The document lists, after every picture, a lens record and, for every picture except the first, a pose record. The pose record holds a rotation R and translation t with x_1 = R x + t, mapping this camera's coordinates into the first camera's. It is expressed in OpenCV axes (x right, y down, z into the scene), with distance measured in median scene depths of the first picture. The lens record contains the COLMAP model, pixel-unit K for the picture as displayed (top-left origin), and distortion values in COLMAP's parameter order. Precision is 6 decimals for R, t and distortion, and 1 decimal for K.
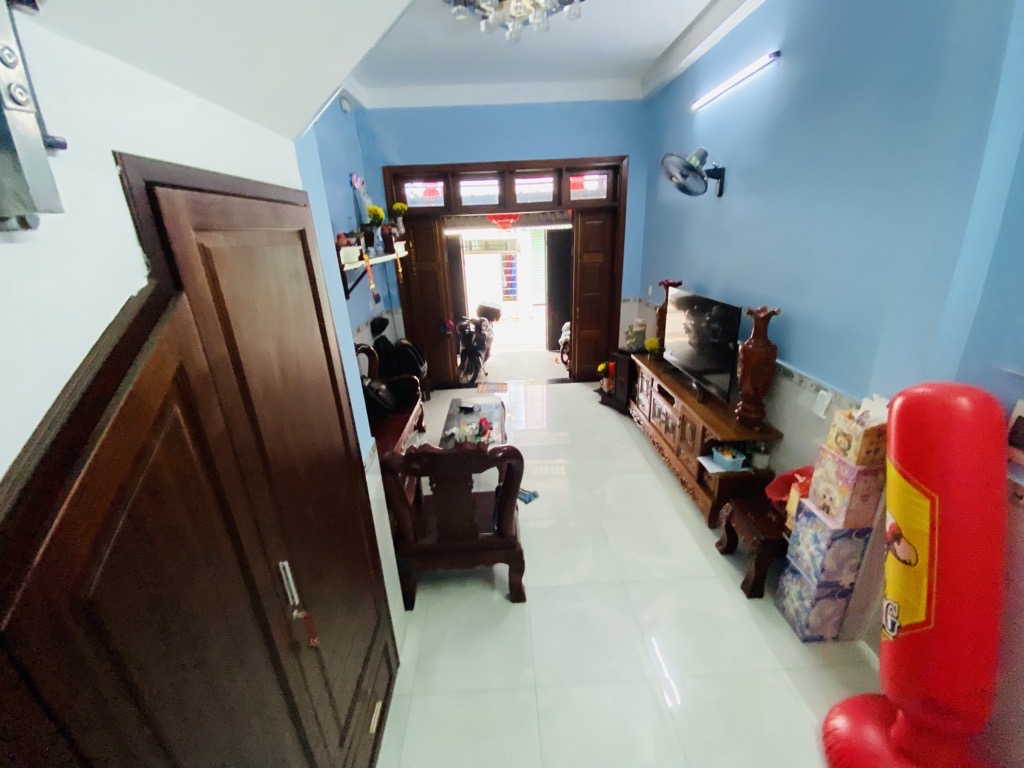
lens RADIAL K [[420.5, 0, 509.6], [0, 420.5, 388.2], [0, 0, 1]] dist [0.003543, -0.000230]
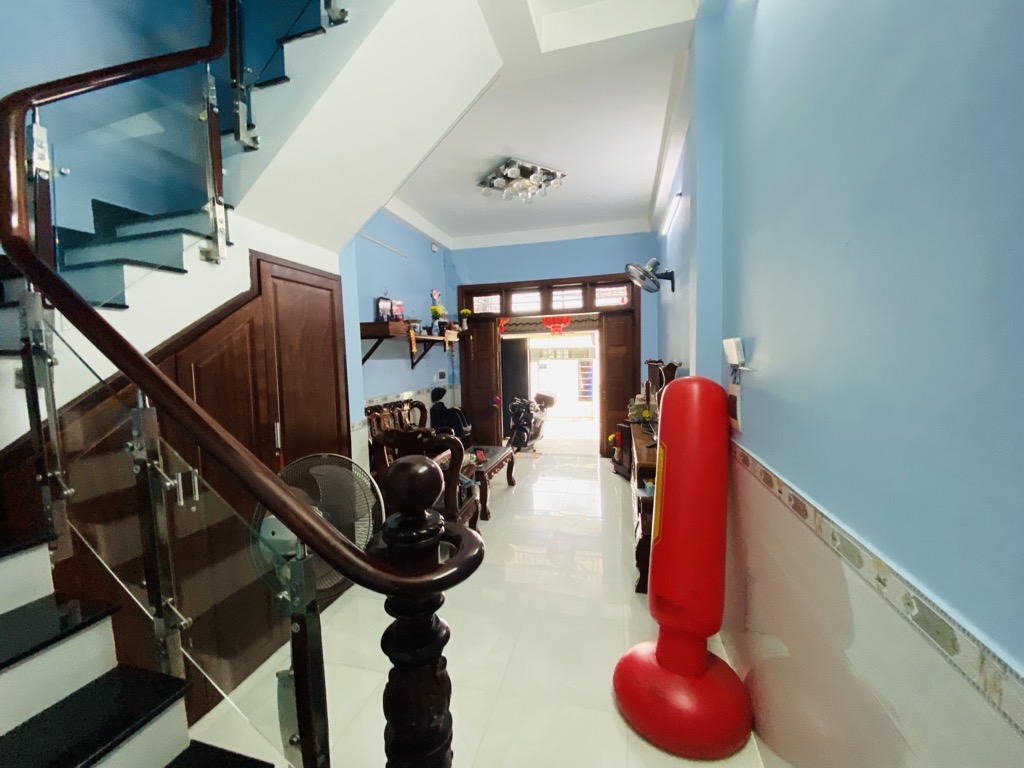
lens RADIAL K [[420.5, 0, 513.3], [0, 420.5, 386.3], [0, 0, 1]] dist [0.003543, -0.000230]
pose [[0.961710, 0.032445, -0.272141, 0.268169], [-0.107641, 0.957891, -0.266191, 0.151990], [0.252045, 0.285292, 0.924706, -0.163549]]
